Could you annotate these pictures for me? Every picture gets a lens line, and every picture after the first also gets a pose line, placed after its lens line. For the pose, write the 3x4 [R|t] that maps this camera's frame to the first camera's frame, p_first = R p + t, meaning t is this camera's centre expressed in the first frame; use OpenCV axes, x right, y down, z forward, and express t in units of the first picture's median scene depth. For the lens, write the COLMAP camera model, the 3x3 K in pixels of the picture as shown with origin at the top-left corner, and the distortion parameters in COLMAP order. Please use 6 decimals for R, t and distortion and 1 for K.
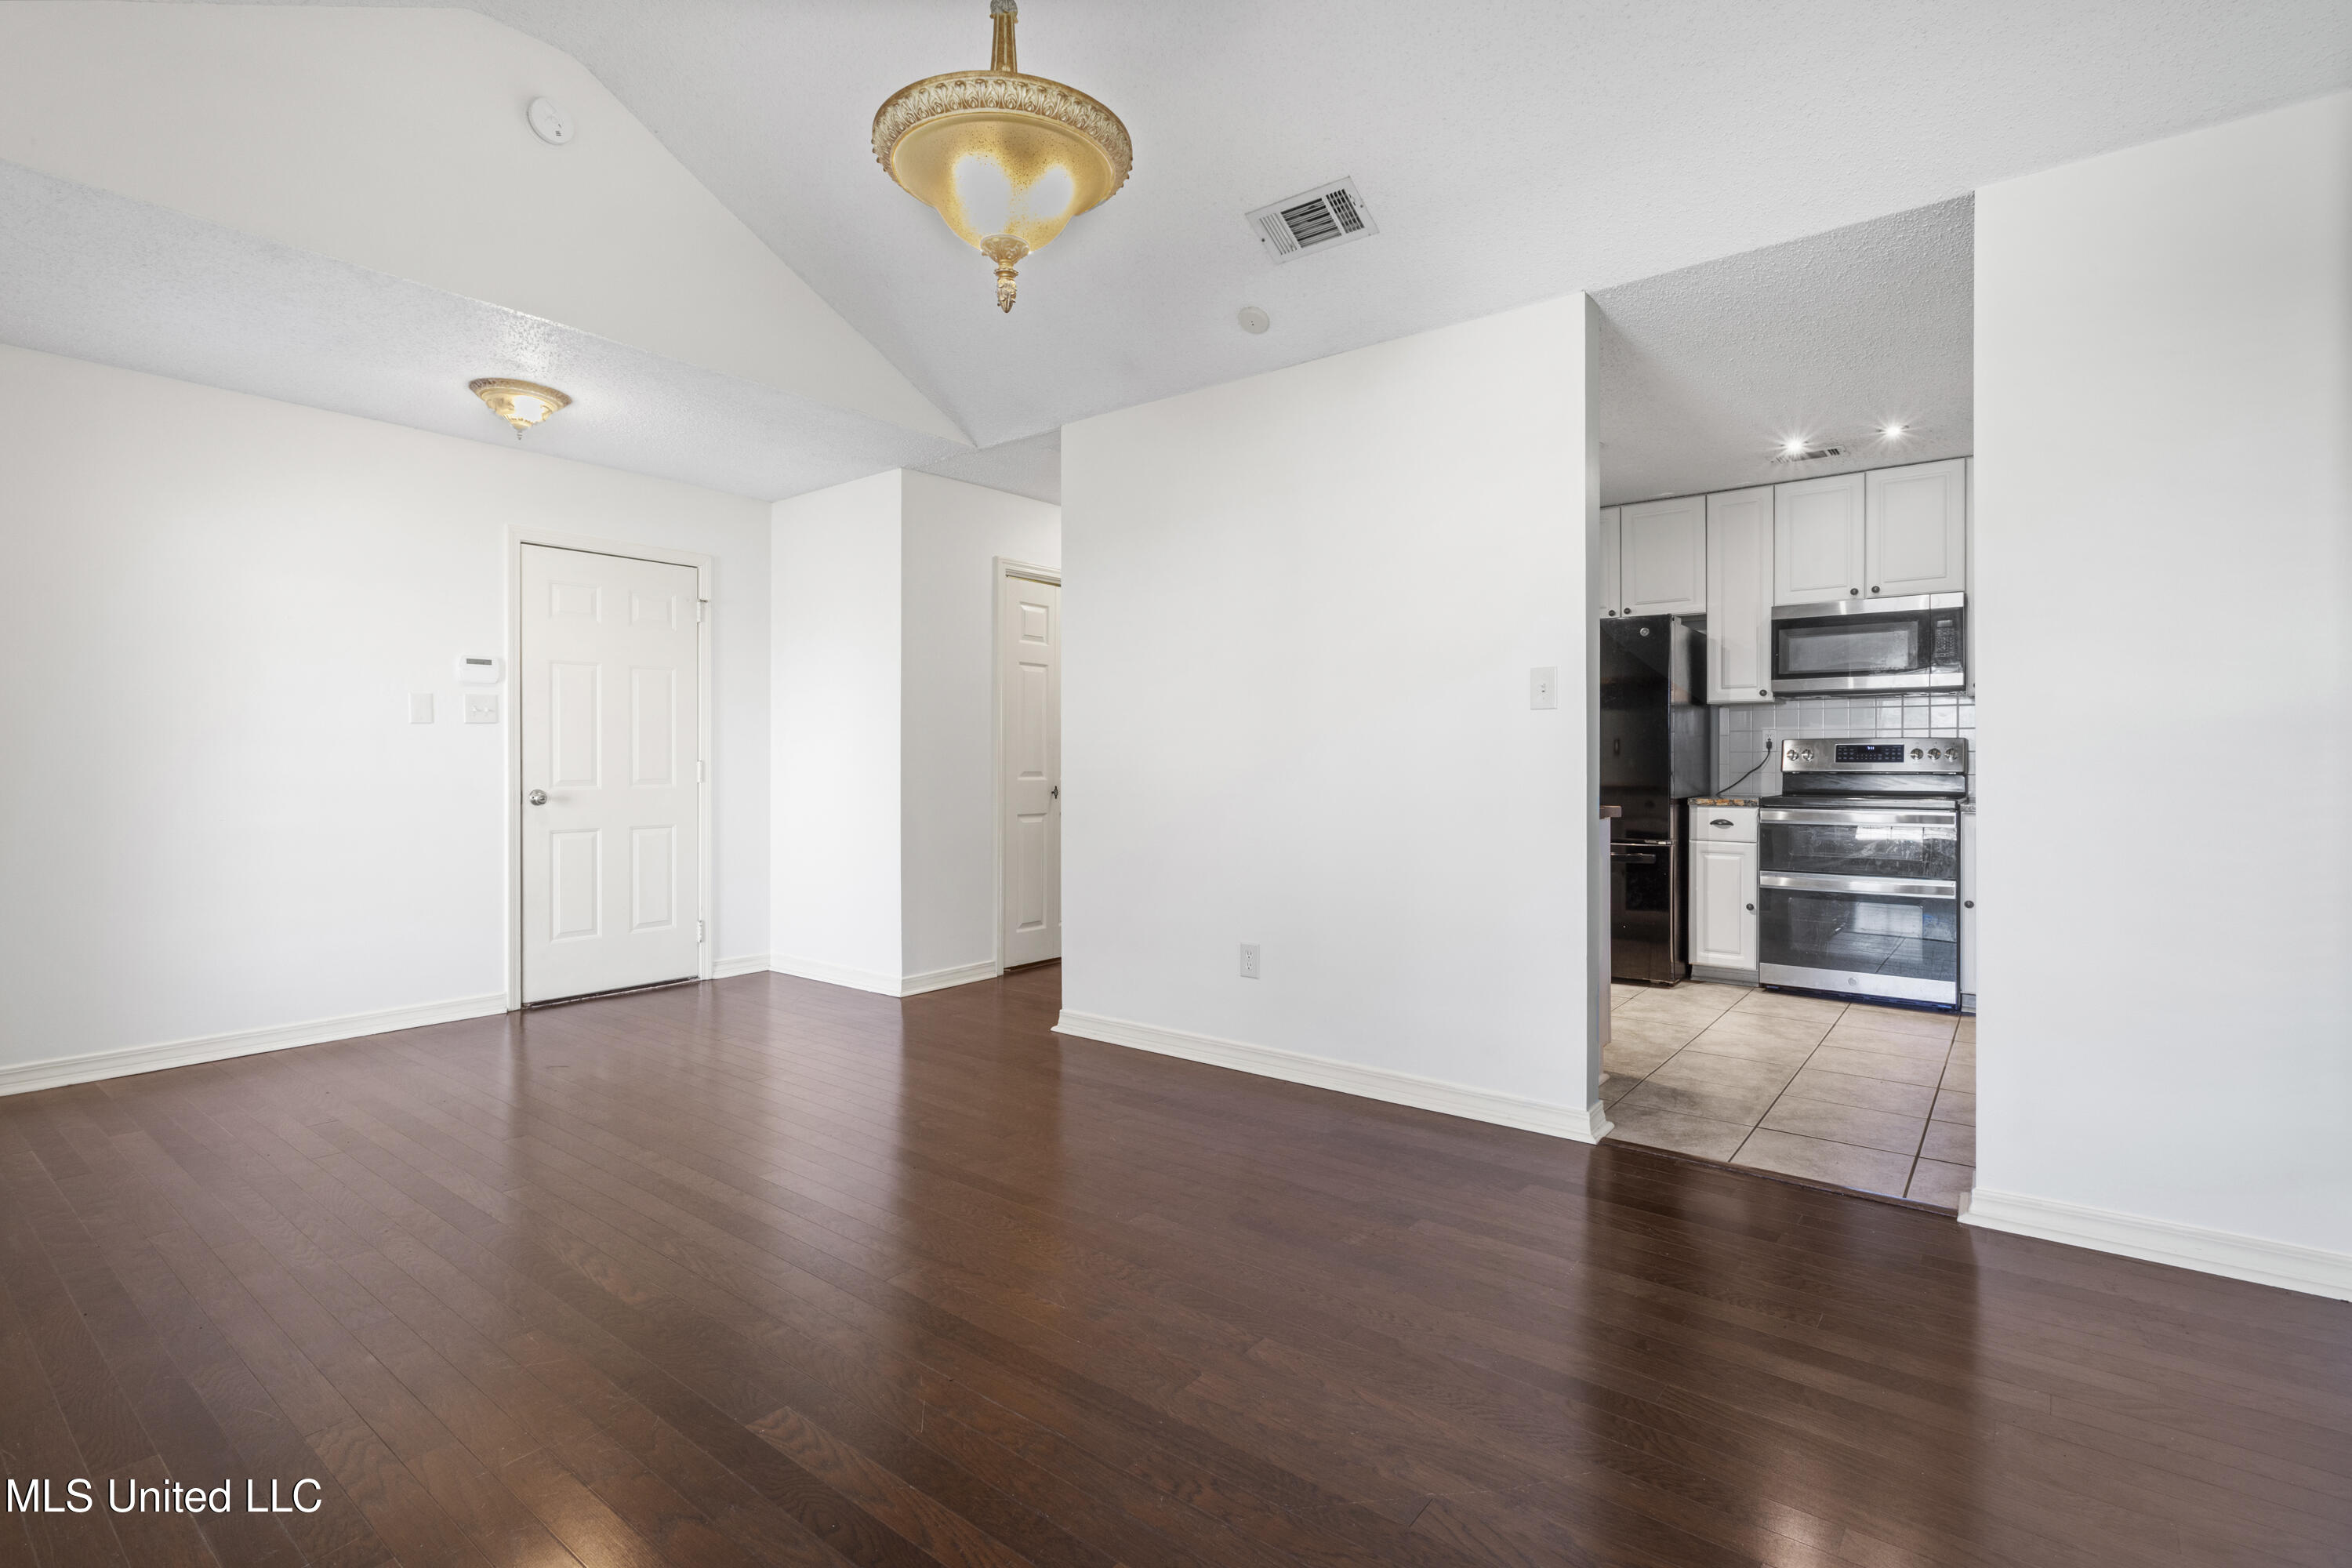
lens RADIAL K [[1111.0, 0, 1171.8], [0, 1111.0, 769.1], [0, 0, 1]] dist [-0.003157, 0.002249]
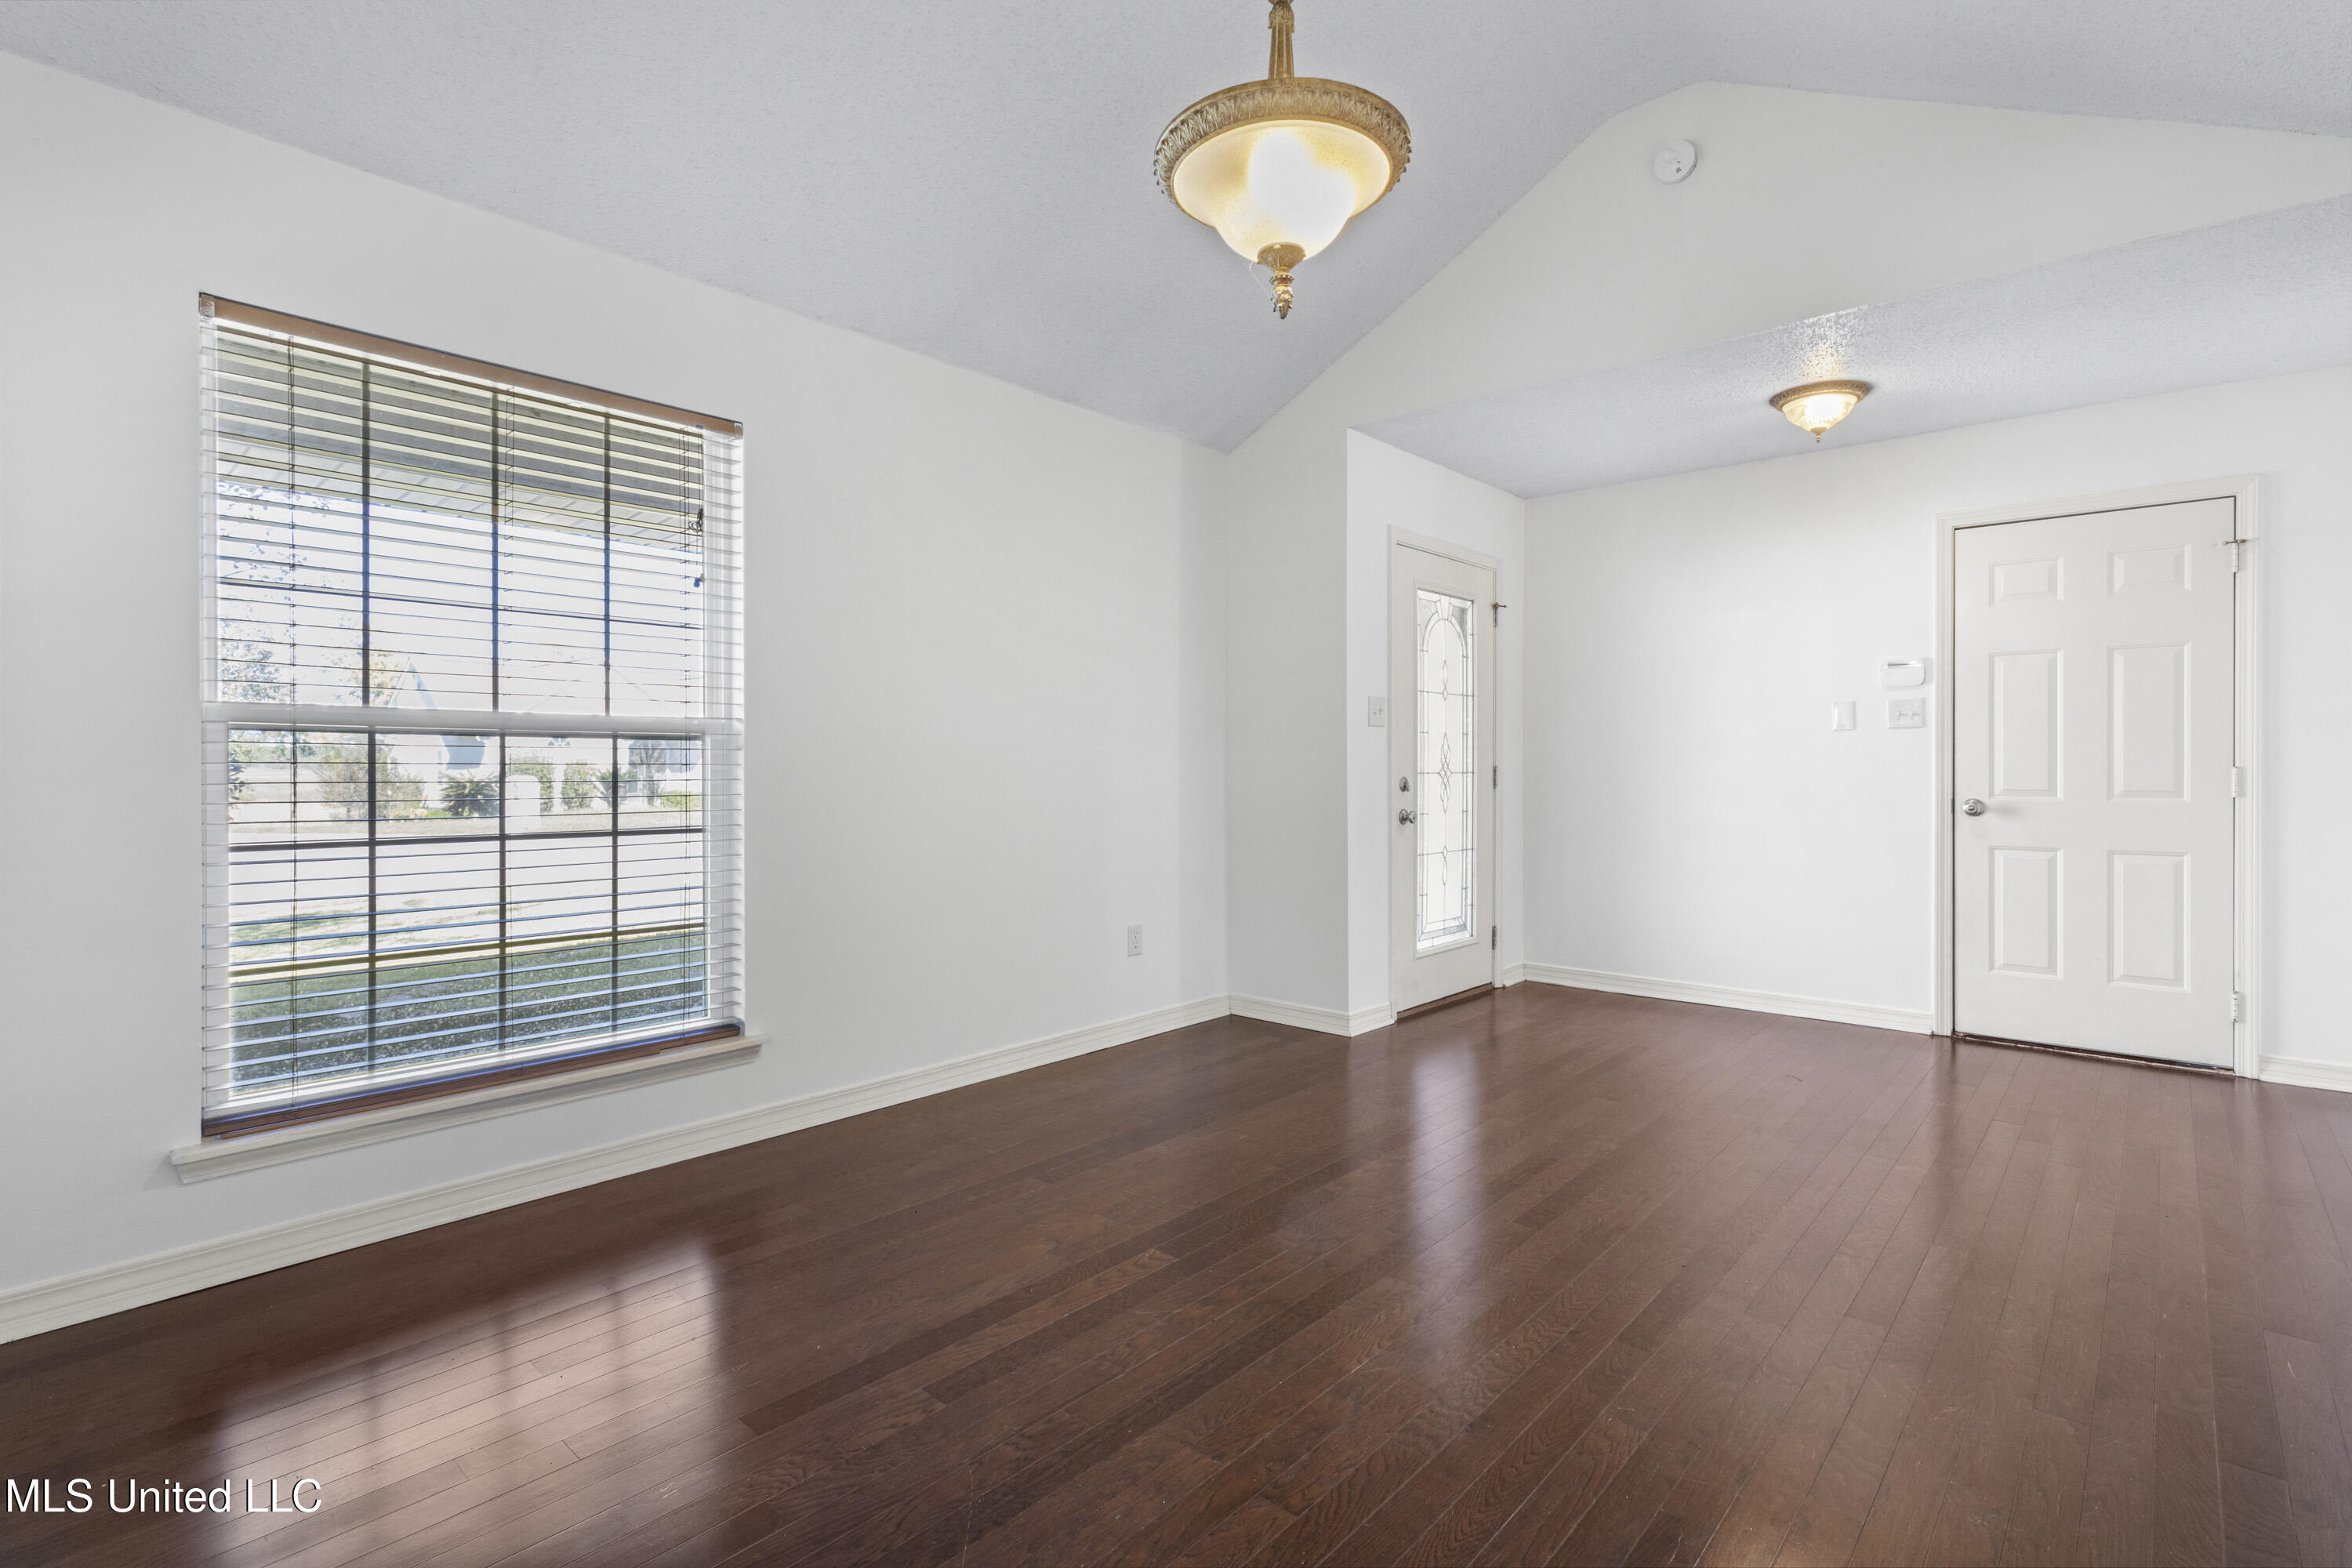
lens RADIAL K [[1111.0, 0, 1179.2], [0, 1111.0, 774.5], [0, 0, 1]] dist [-0.003157, 0.002249]
pose [[-0.064760, 0.008347, -0.997866, 0.369321], [-0.006956, 0.999937, 0.008815, -0.004715], [0.997877, 0.007512, -0.064698, 0.416119]]
